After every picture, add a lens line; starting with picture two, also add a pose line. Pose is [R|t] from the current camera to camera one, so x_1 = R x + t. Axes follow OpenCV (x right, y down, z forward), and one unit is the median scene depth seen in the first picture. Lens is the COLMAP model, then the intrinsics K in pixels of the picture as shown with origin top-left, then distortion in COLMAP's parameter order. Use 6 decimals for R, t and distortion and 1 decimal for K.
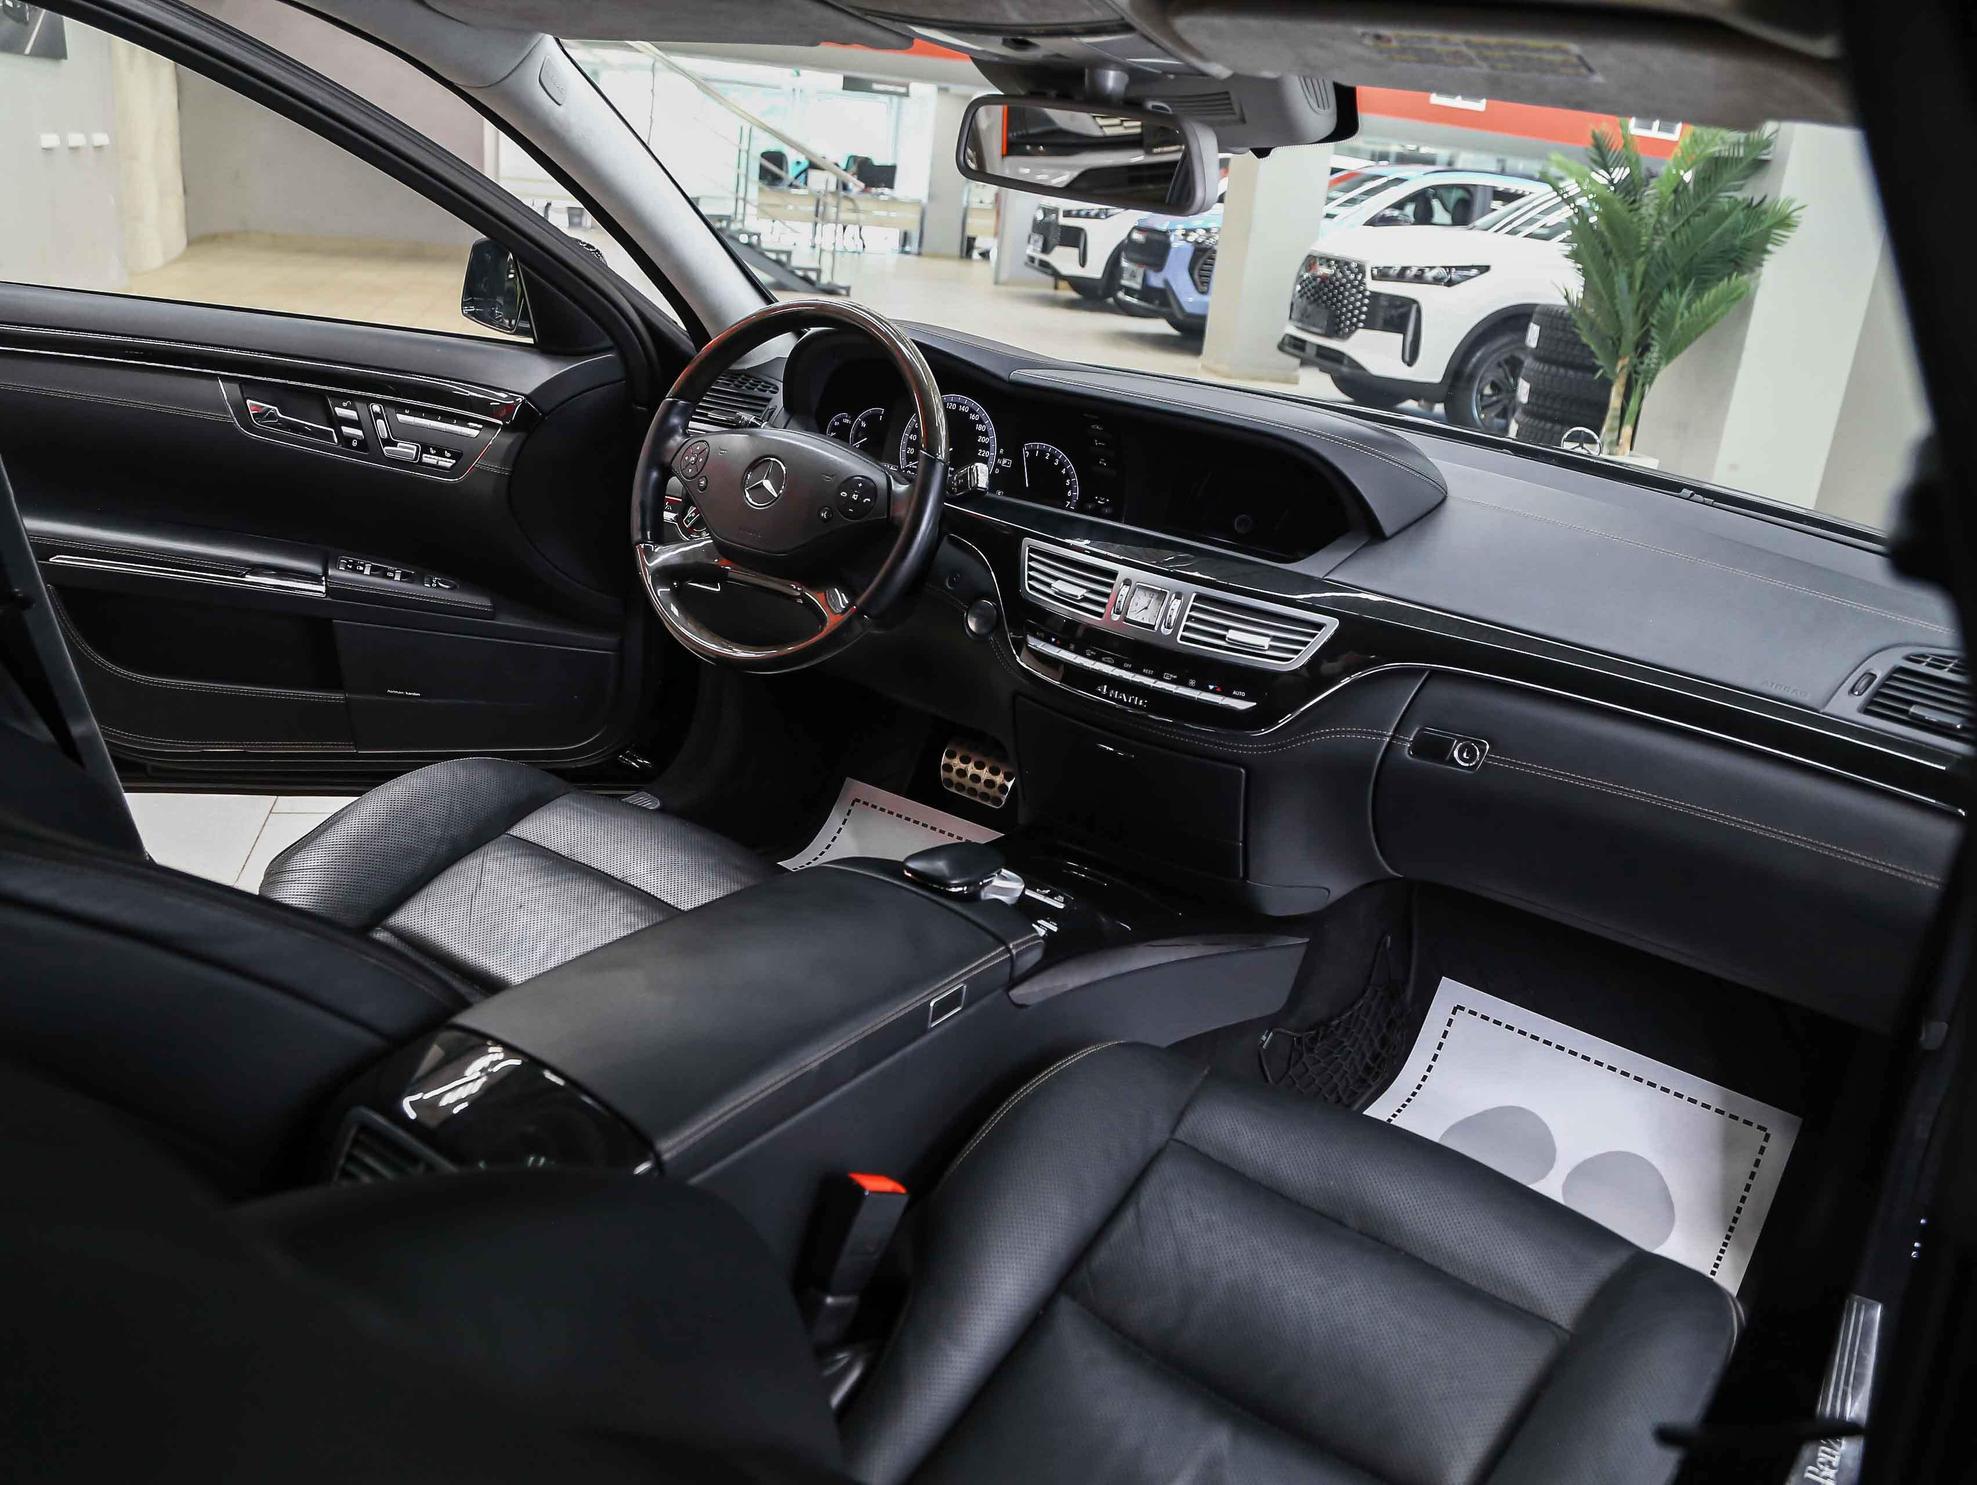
lens RADIAL K [[1496.7, 0, 988.5], [0, 1496.7, 742.5], [0, 0, 1]] dist [-0.152110, 0.132163]
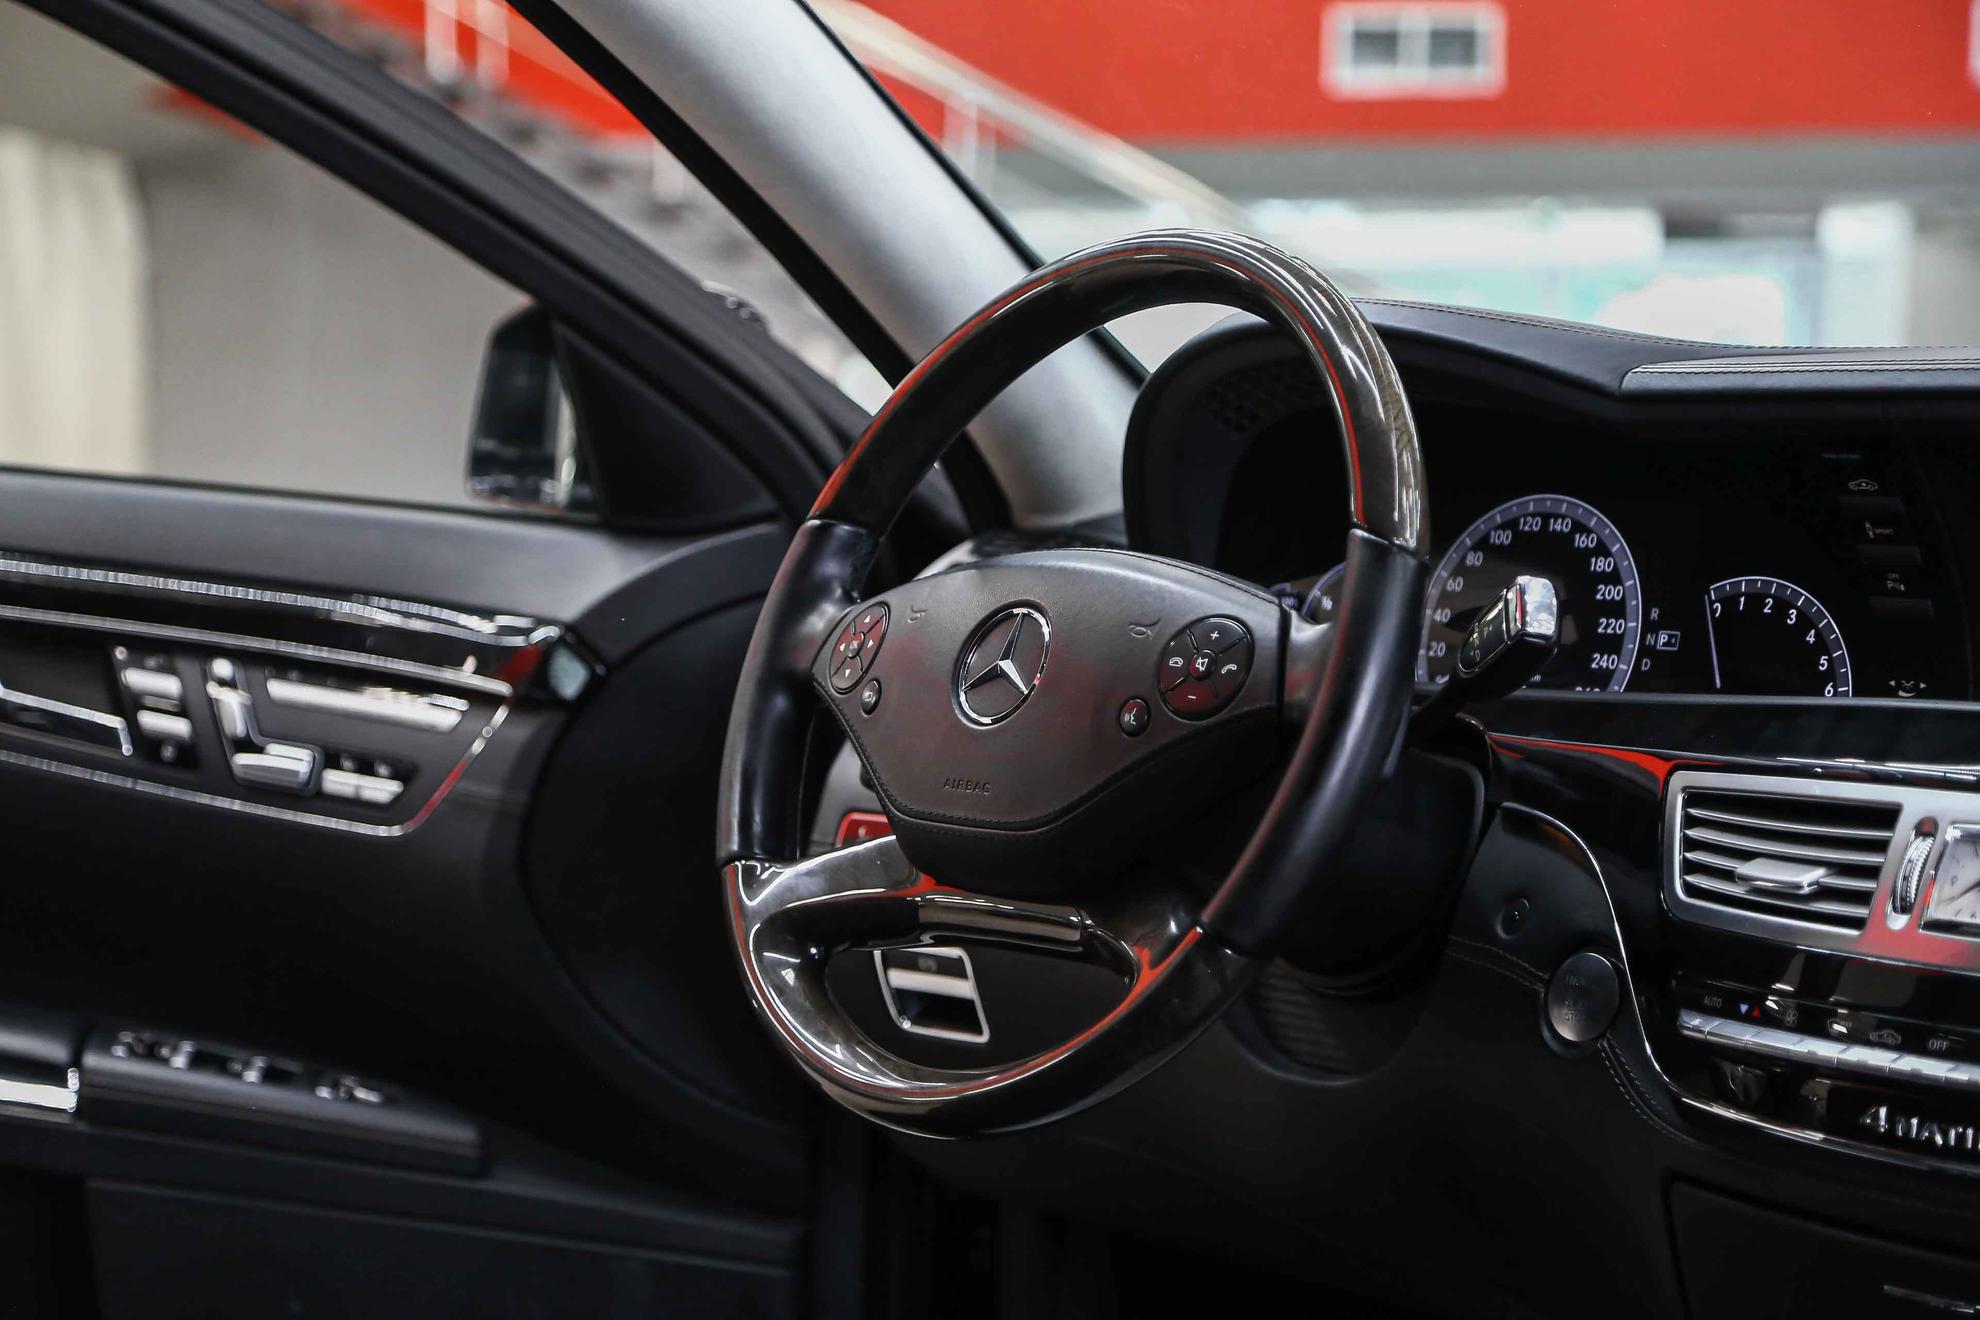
lens RADIAL K [[3785.2, 0, 988.2], [0, 3785.2, 633.0], [0, 0, 1]] dist [0.263053, 0.271014]
pose [[0.957408, -0.079329, -0.277627, 0.121135], [-0.016267, 0.945171, -0.326171, 0.139603], [0.288280, 0.316794, 0.903624, 0.054563]]
